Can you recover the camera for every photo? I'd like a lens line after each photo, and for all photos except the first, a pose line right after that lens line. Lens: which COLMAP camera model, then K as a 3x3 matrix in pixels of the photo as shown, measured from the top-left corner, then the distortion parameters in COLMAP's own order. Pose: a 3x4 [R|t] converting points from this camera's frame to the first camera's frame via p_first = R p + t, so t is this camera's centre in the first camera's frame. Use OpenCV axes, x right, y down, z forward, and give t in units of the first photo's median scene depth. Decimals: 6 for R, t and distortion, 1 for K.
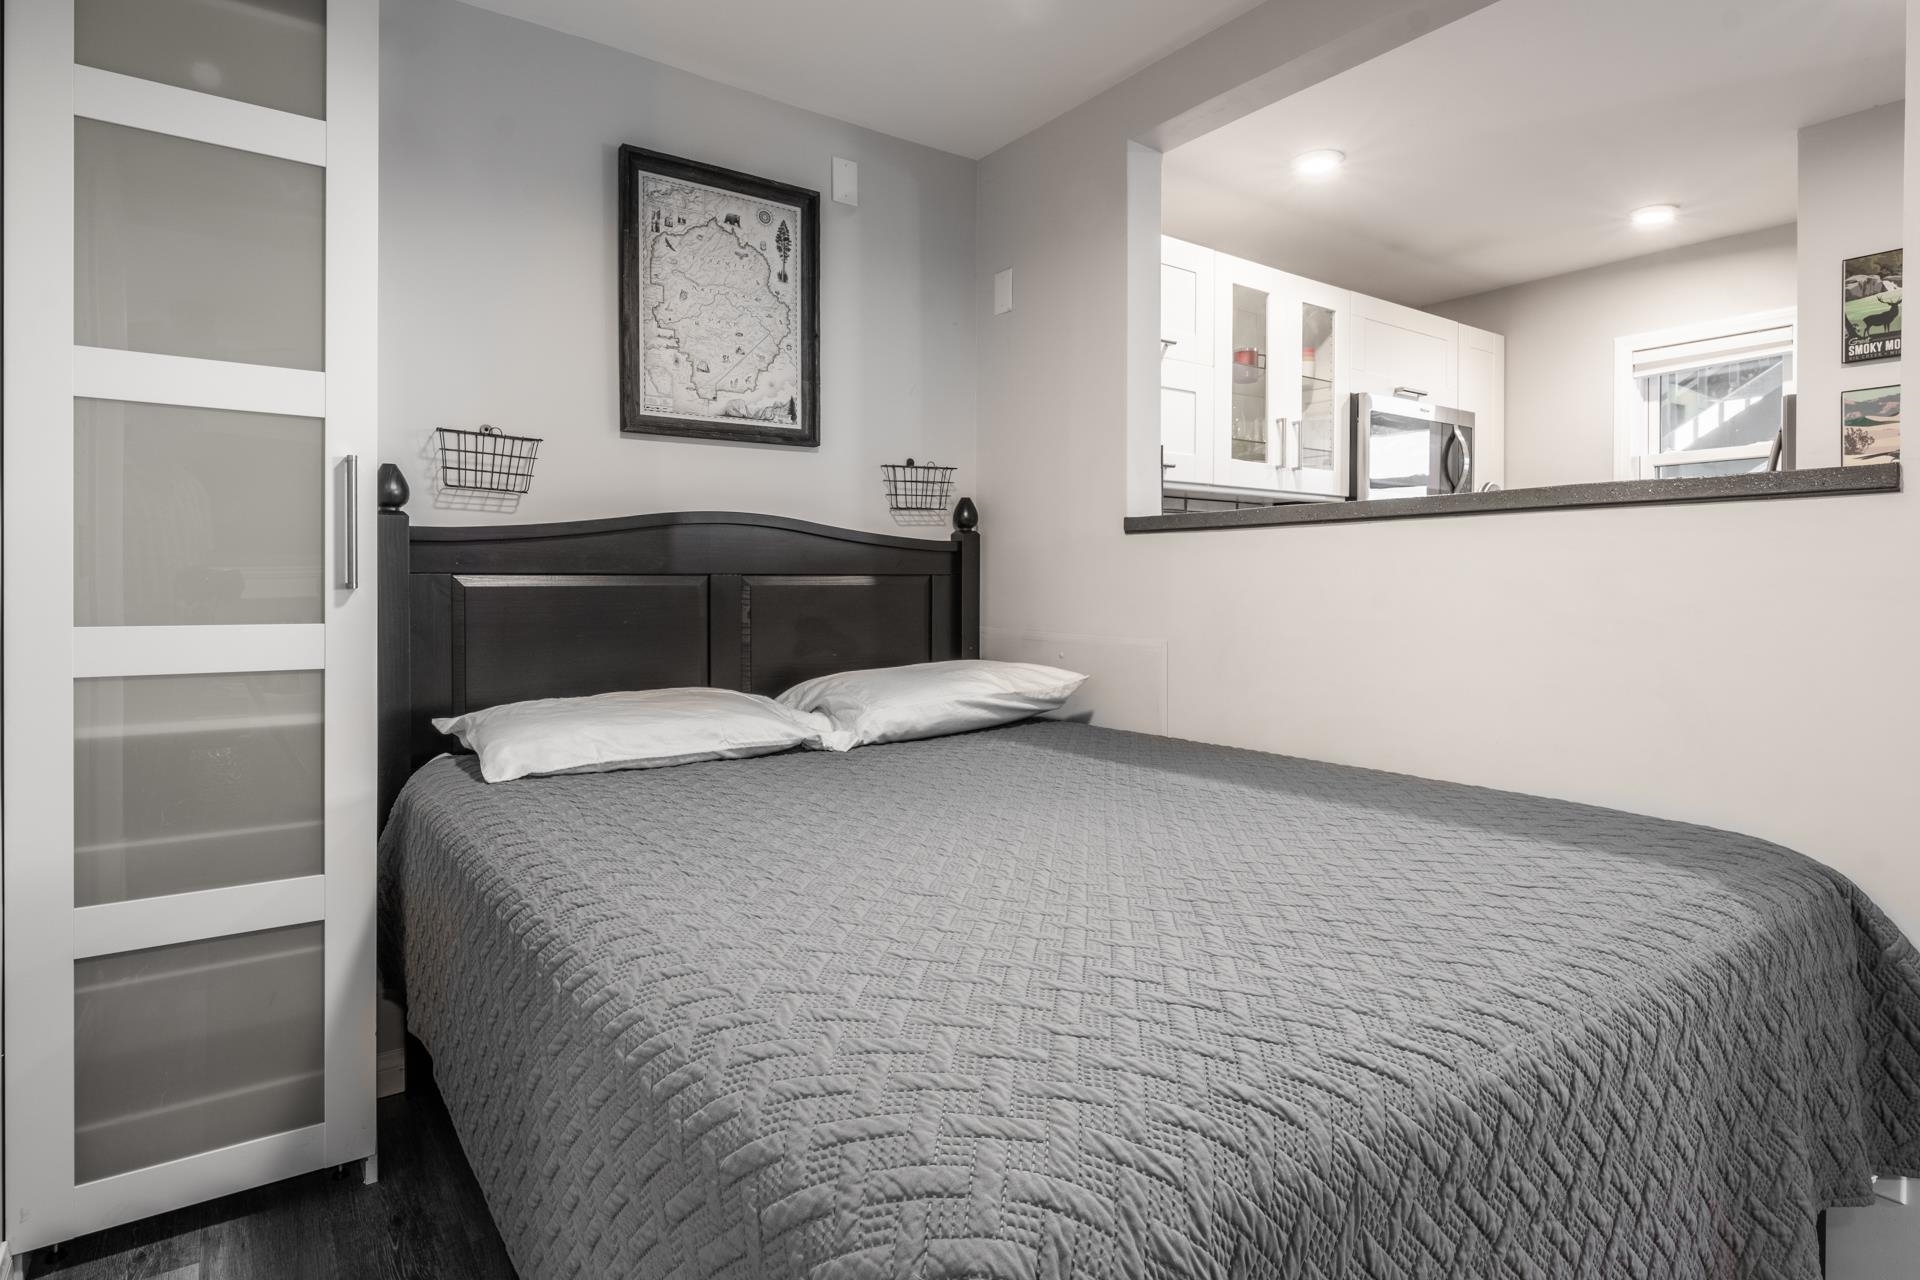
lens RADIAL K [[1014.1, 0, 976.8], [0, 1014.1, 592.5], [0, 0, 1]] dist [-0.005095, -0.000223]
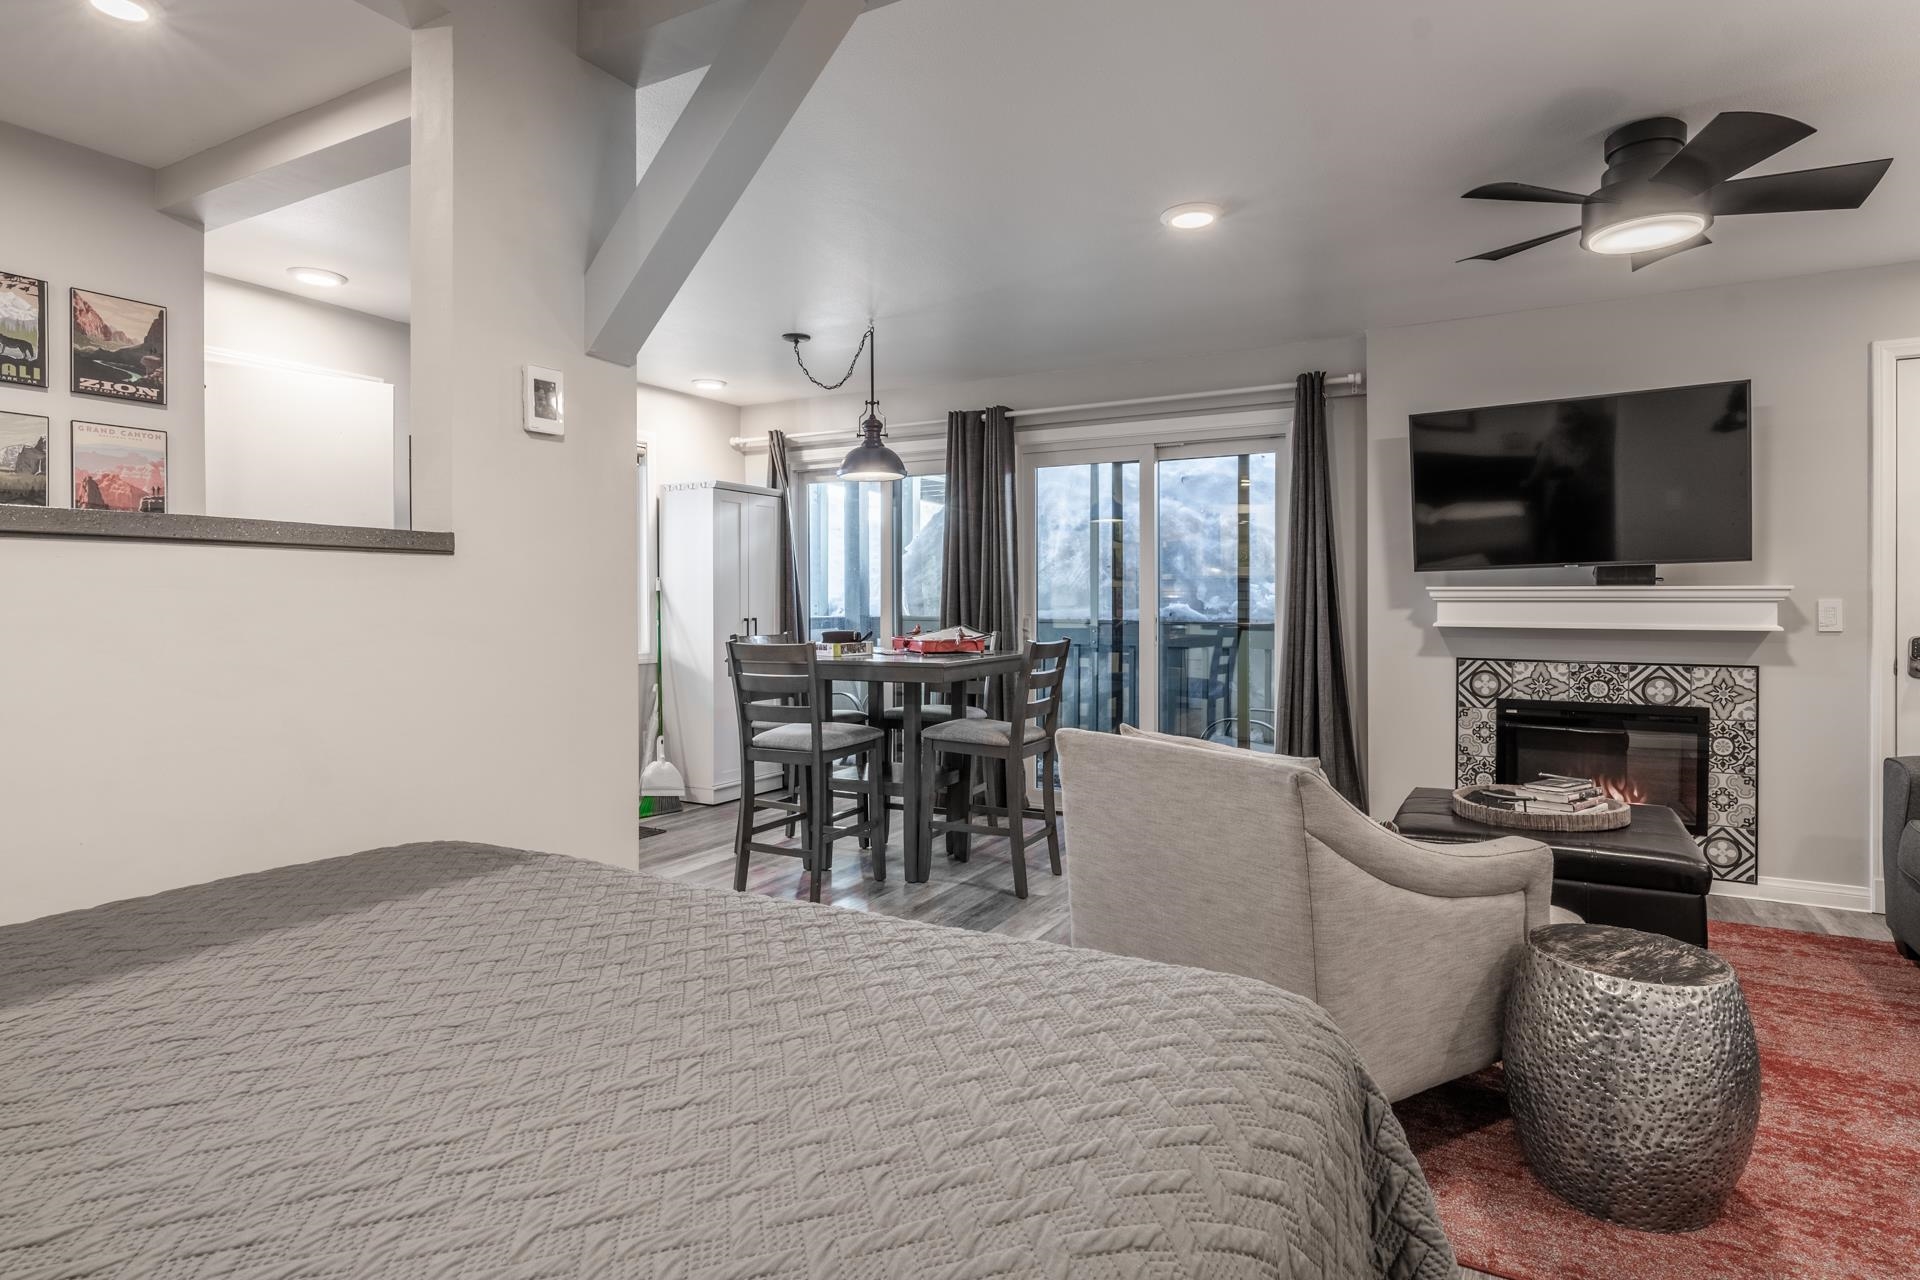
lens RADIAL K [[1014.1, 0, 963.3], [0, 1014.1, 604.0], [0, 0, 1]] dist [-0.005095, -0.000223]
pose [[-0.425003, -0.006502, 0.905169, -0.310320], [0.006220, 0.999930, 0.010103, -0.023228], [-0.905171, 0.009924, -0.424933, 0.505896]]
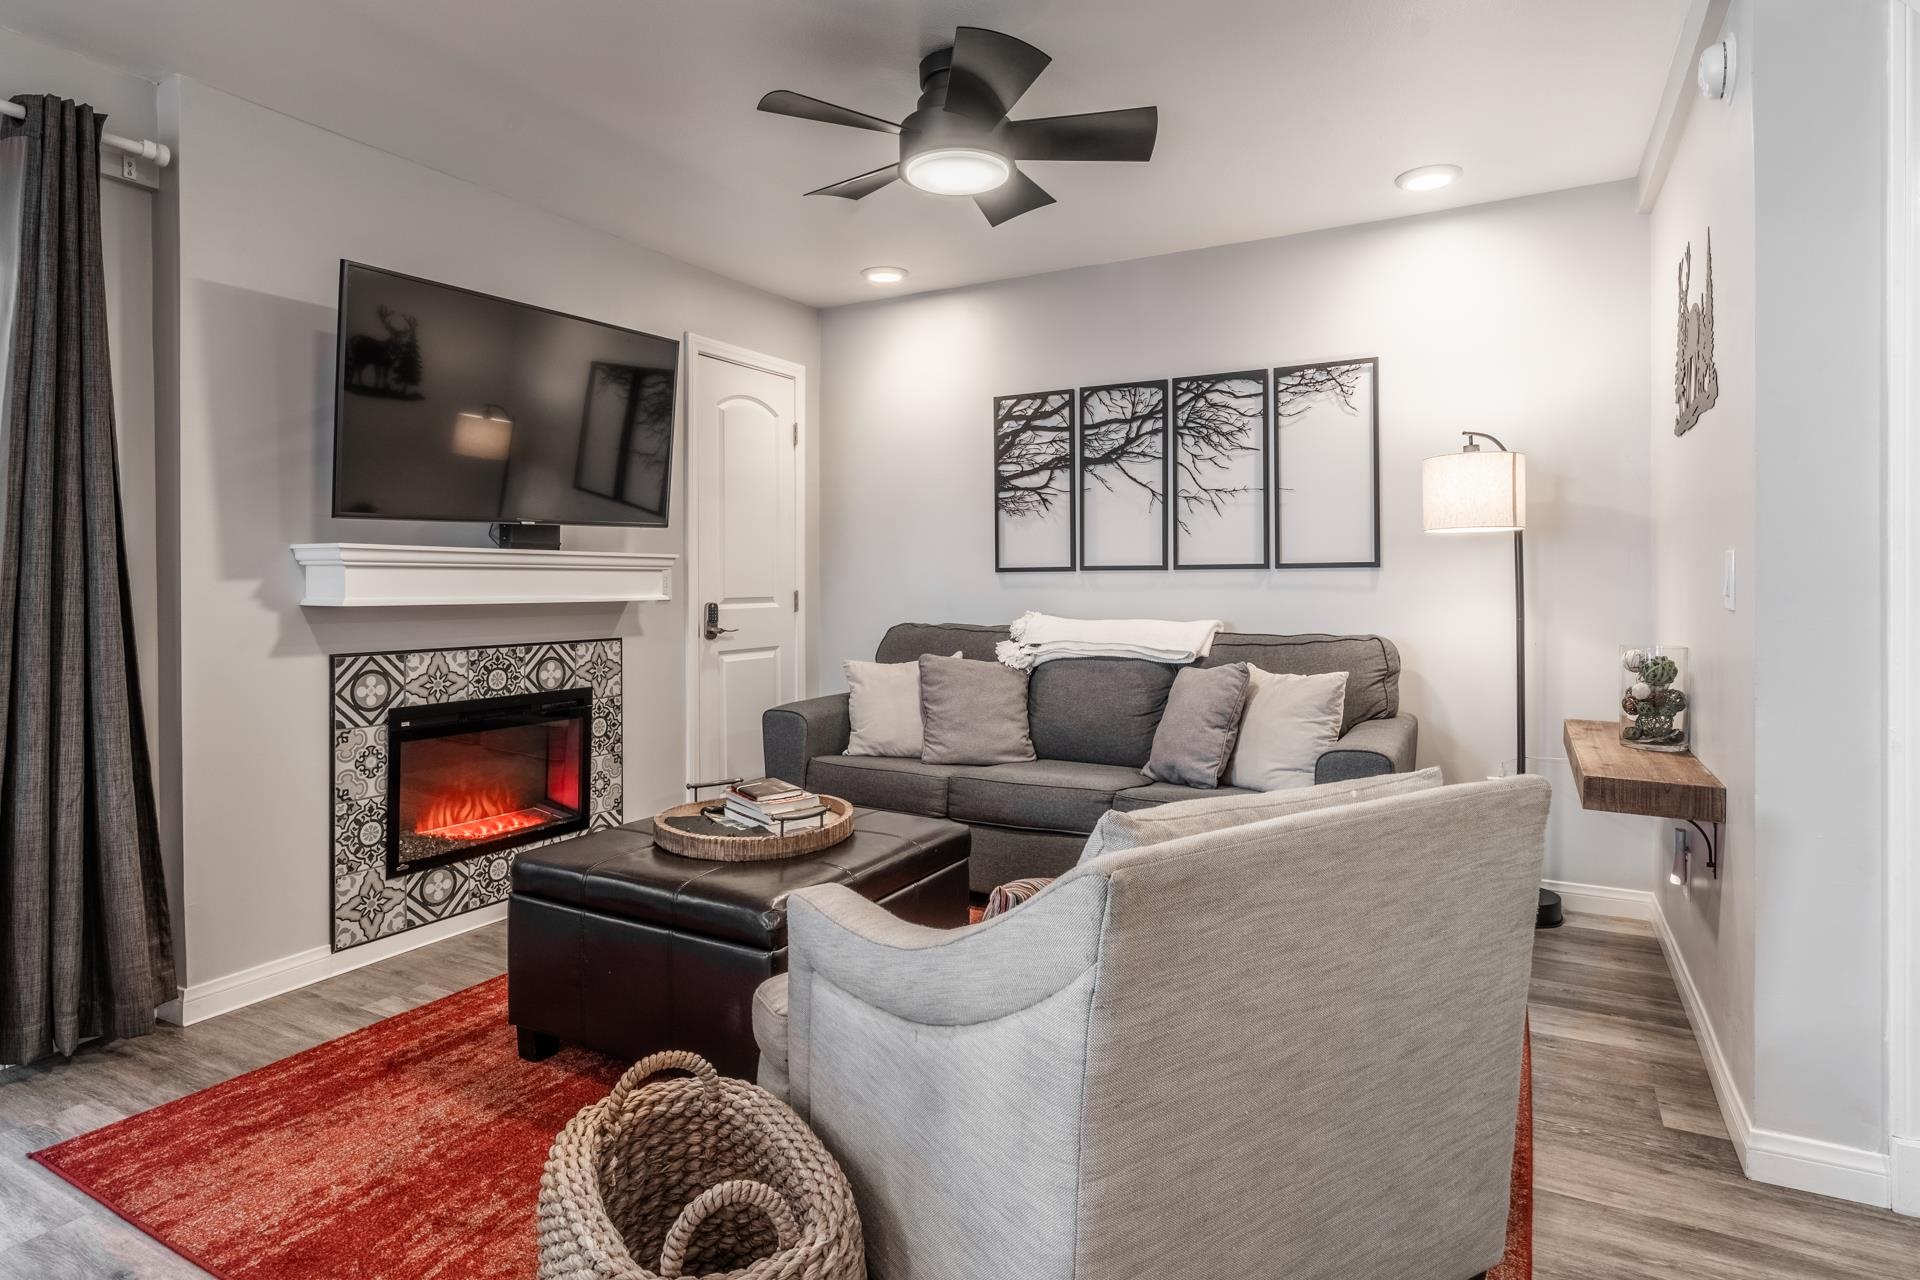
lens RADIAL K [[1014.1, 0, 972.9], [0, 1014.1, 585.8], [0, 0, 1]] dist [-0.005095, -0.000223]
pose [[-0.901703, 0.000178, -0.432357, 0.722197], [-0.004317, 0.999946, 0.009415, 0.000964], [0.432335, 0.010356, -0.901654, 0.325451]]
